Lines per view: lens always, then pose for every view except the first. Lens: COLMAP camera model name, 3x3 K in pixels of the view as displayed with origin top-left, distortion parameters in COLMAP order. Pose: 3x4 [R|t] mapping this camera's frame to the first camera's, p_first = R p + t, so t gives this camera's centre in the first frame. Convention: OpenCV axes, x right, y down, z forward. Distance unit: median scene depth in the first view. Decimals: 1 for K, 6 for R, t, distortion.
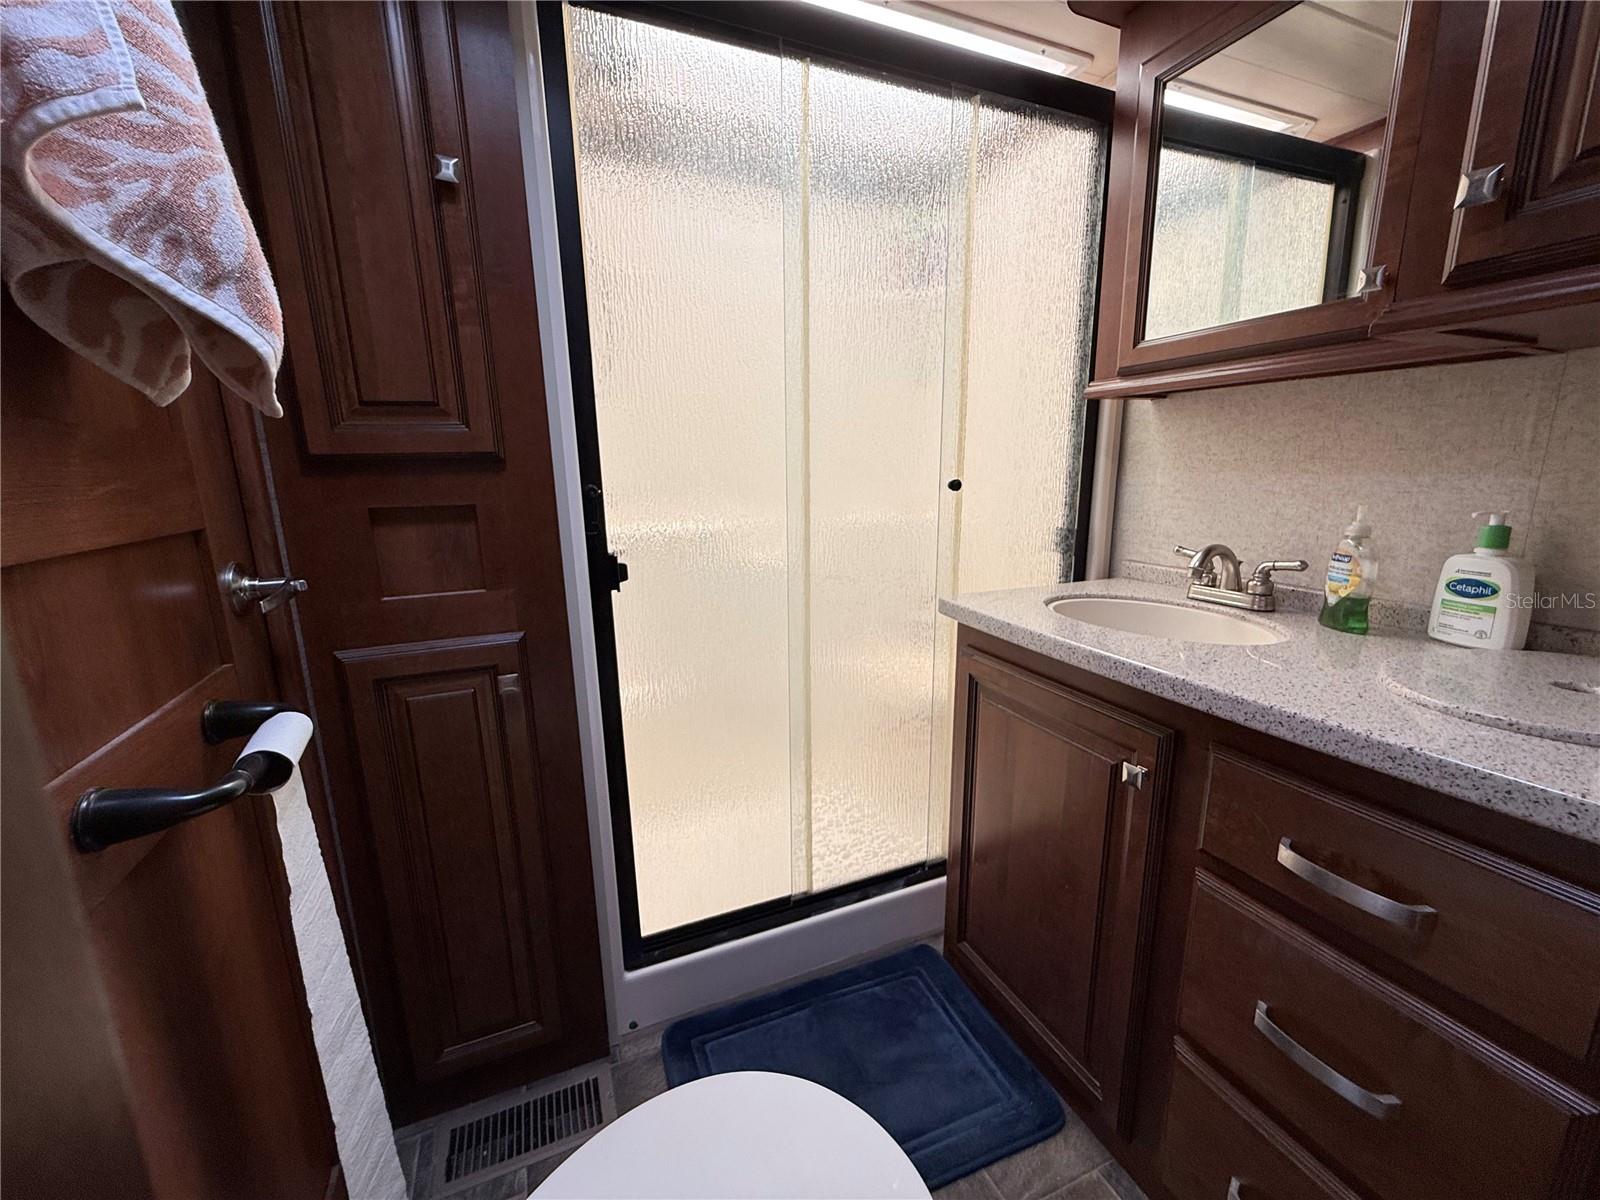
lens RADIAL K [[644.4, 0, 798.5], [0, 644.4, 601.1], [0, 0, 1]] dist [0.000918, -0.000164]
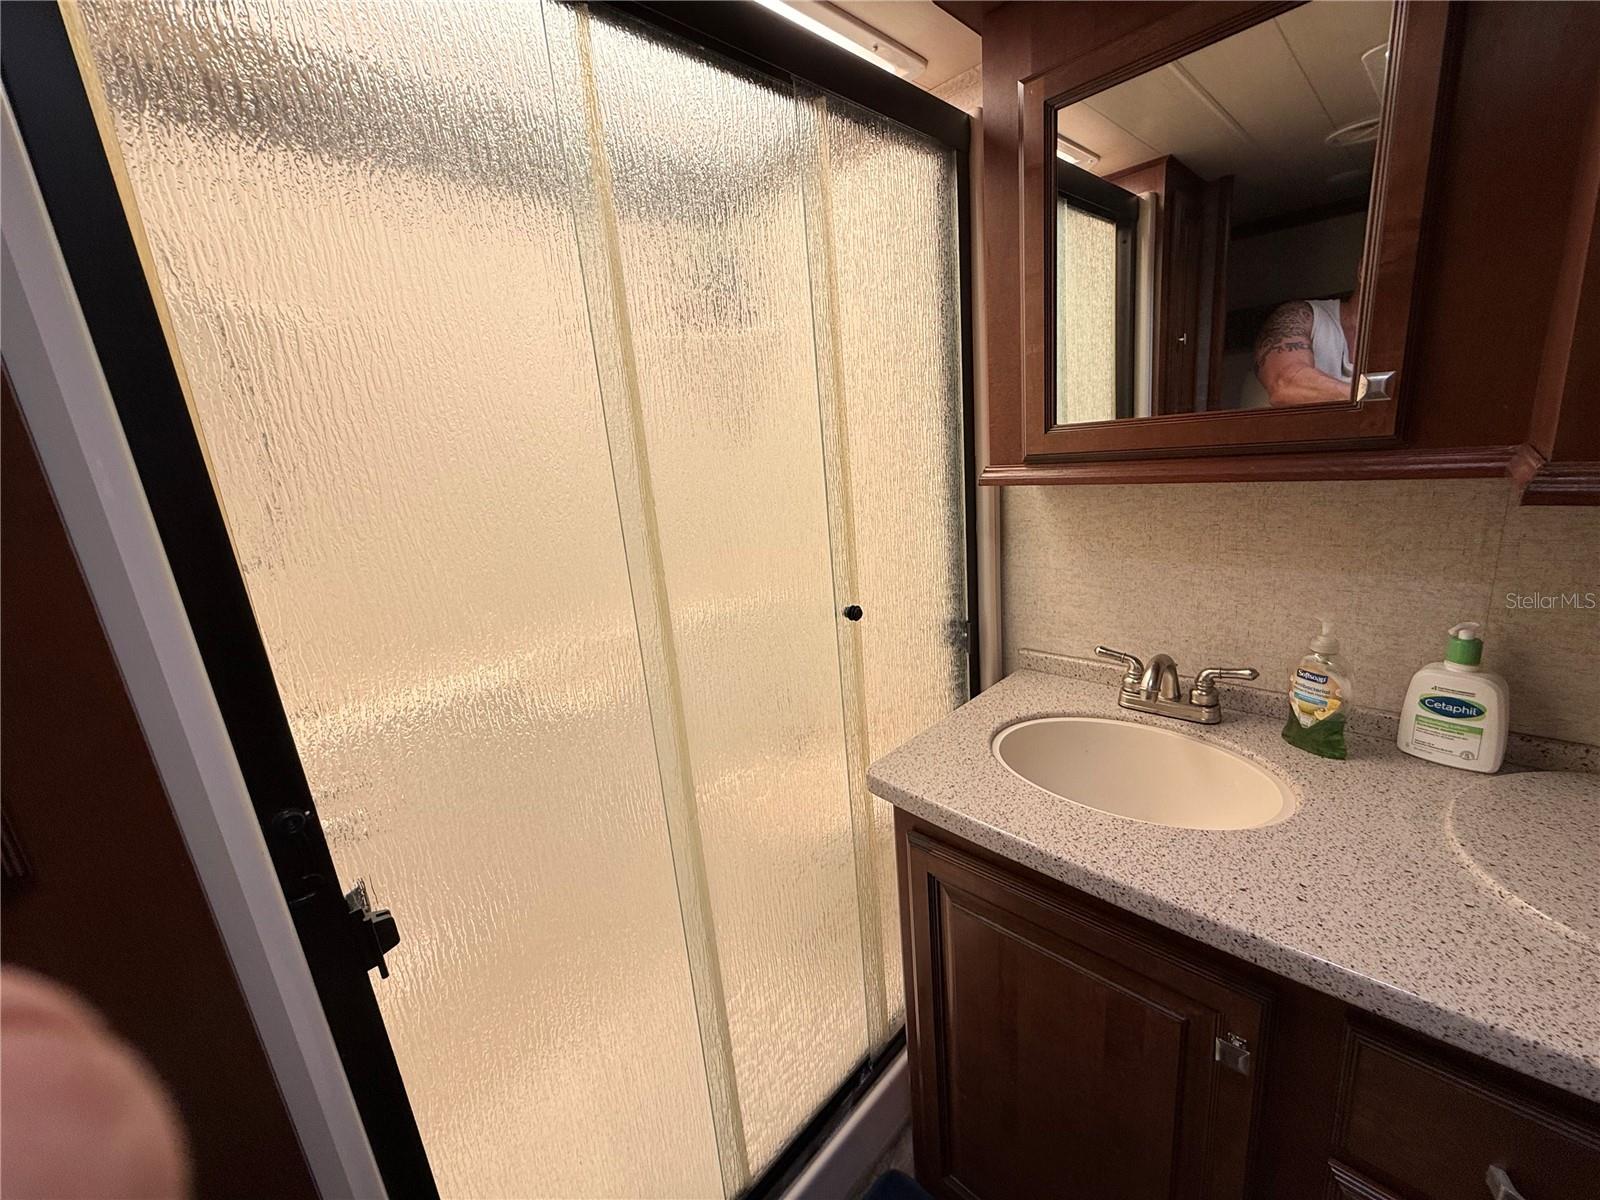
lens RADIAL K [[644.4, 0, 798.5], [0, 644.4, 601.1], [0, 0, 1]] dist [0.000918, -0.000164]
pose [[0.922948, -0.160426, 0.349902, -0.103332], [0.154588, 0.986965, 0.044750, -0.298833], [-0.352520, 0.012789, 0.935717, 0.386810]]
